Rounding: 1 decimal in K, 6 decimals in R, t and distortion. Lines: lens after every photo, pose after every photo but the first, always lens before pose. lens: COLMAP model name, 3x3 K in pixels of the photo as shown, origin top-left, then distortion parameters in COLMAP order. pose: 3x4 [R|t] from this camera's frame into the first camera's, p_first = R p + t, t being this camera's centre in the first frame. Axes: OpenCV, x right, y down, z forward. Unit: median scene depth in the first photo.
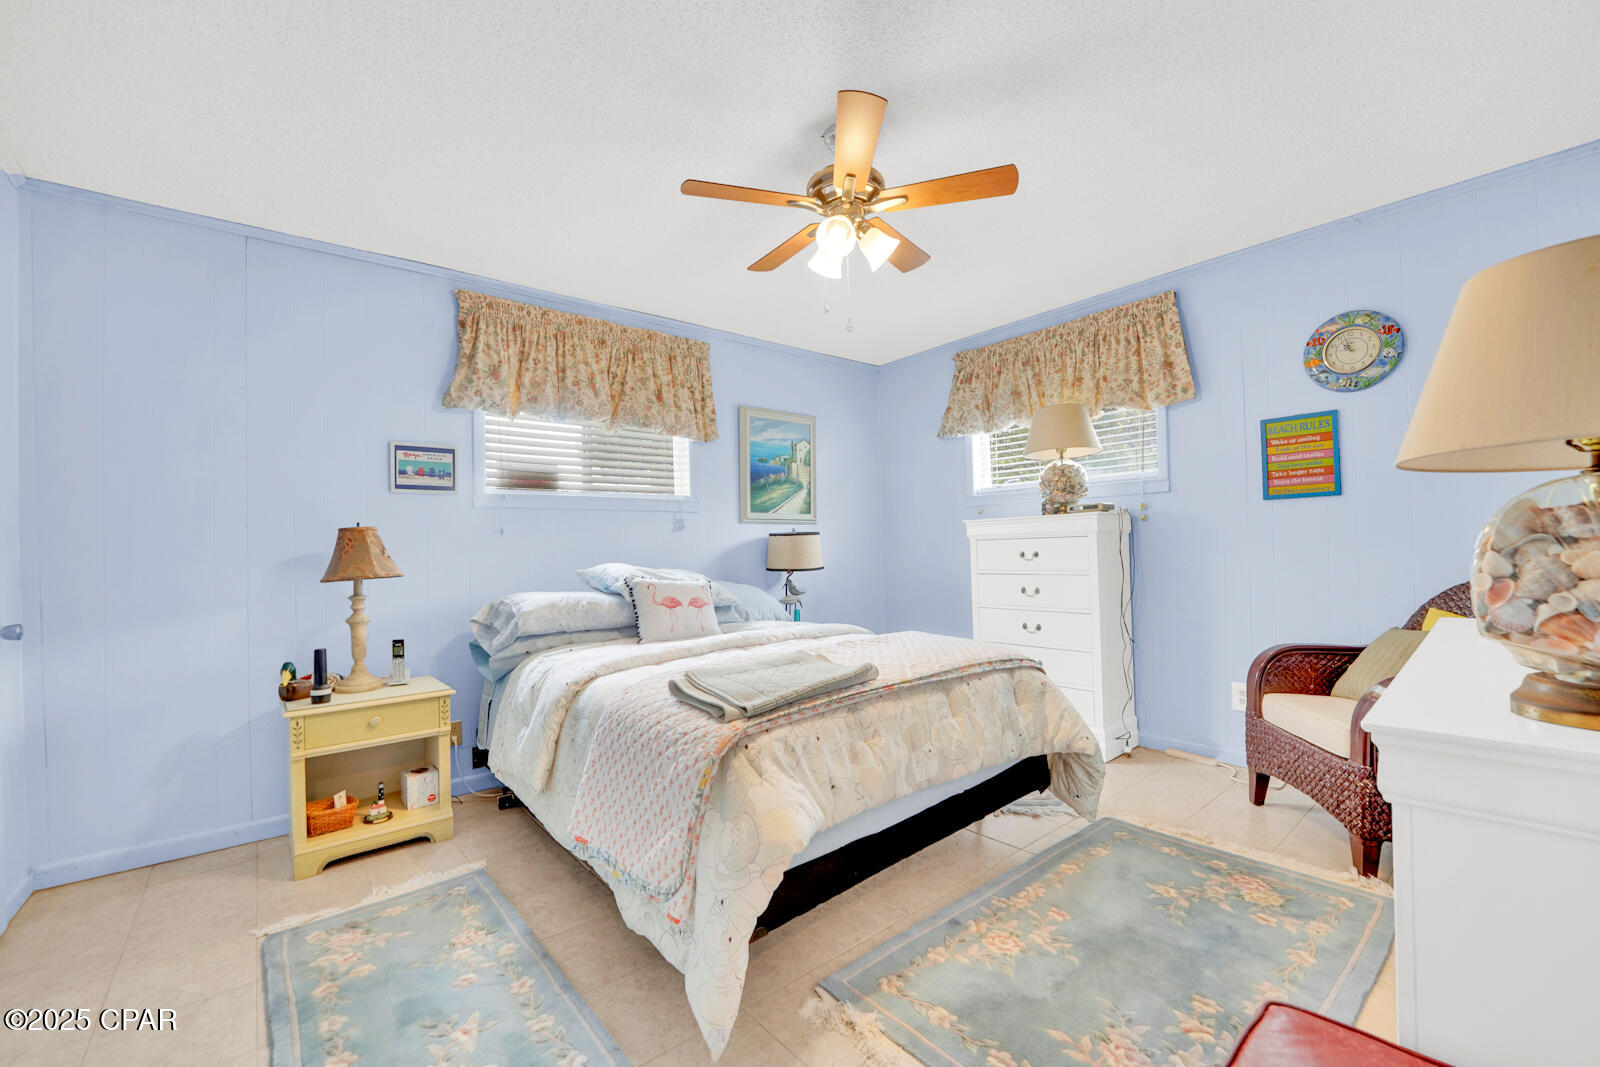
lens RADIAL K [[650.0, 0, 788.1], [0, 650.0, 542.2], [0, 0, 1]] dist [-0.025256, 0.000015]
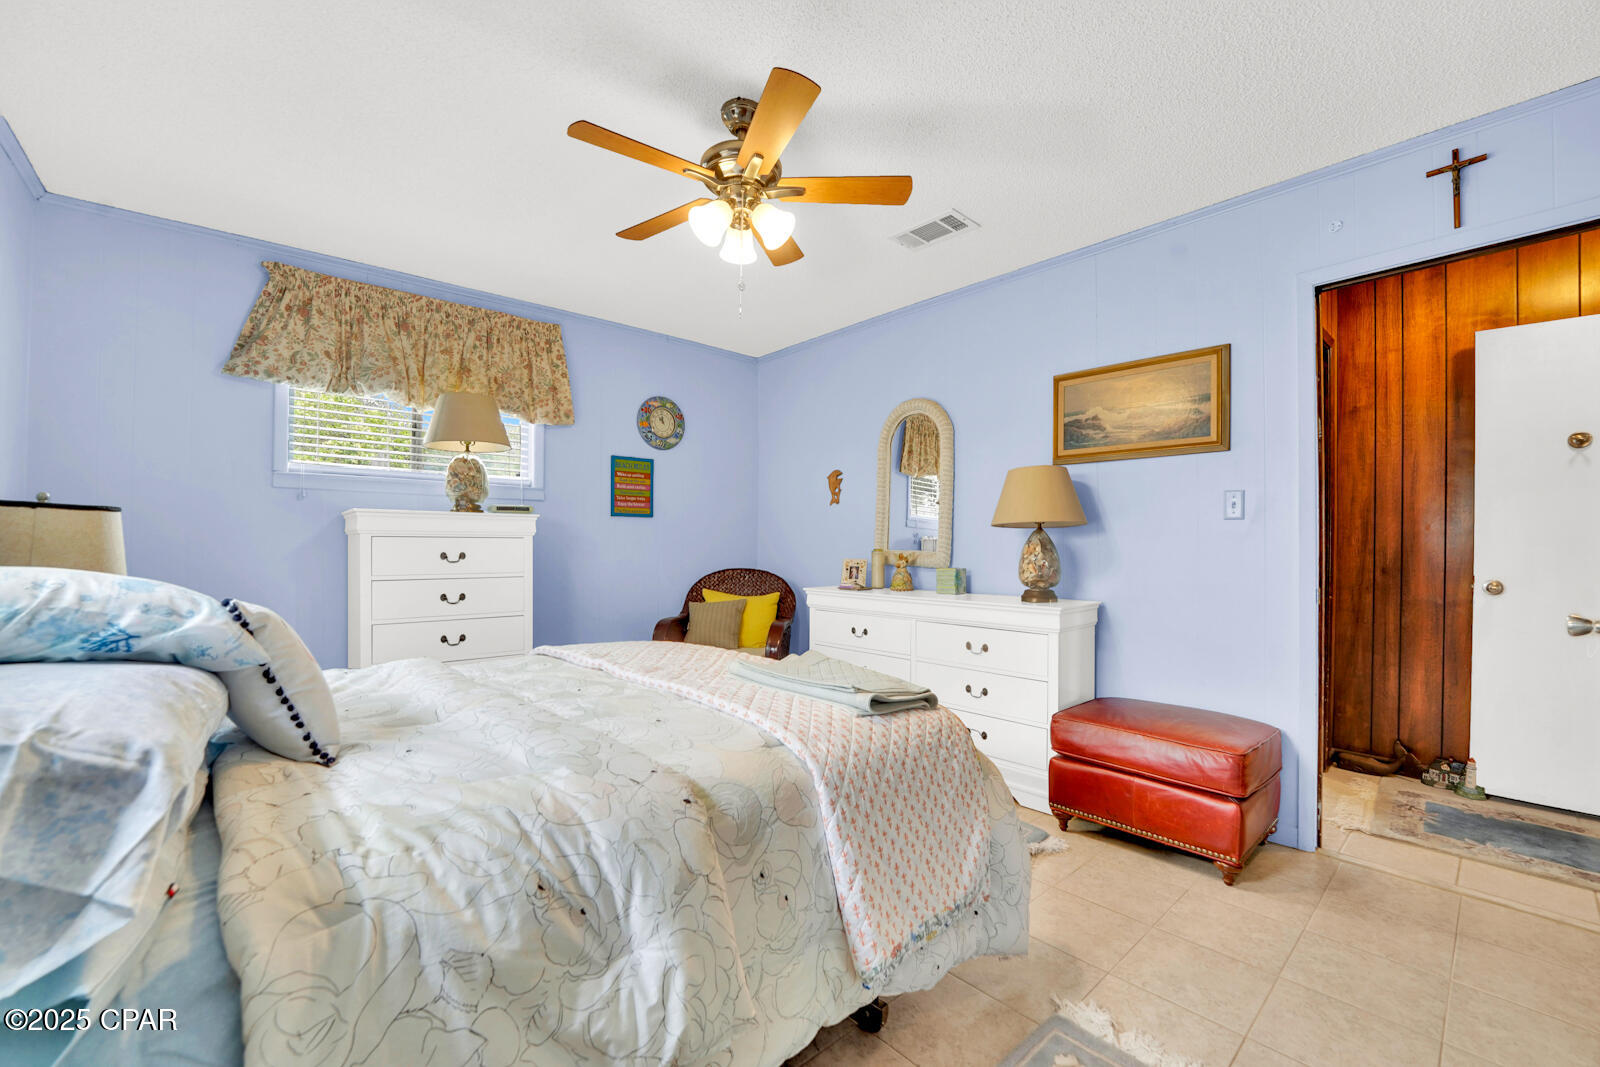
lens RADIAL K [[650.0, 0, 788.1], [0, 650.0, 542.2], [0, 0, 1]] dist [-0.025256, 0.000015]
pose [[-0.041352, 0.035106, 0.998528, -0.558900], [-0.009307, 0.999326, -0.035519, 0.029627], [-0.999101, -0.010762, -0.040997, 0.644401]]
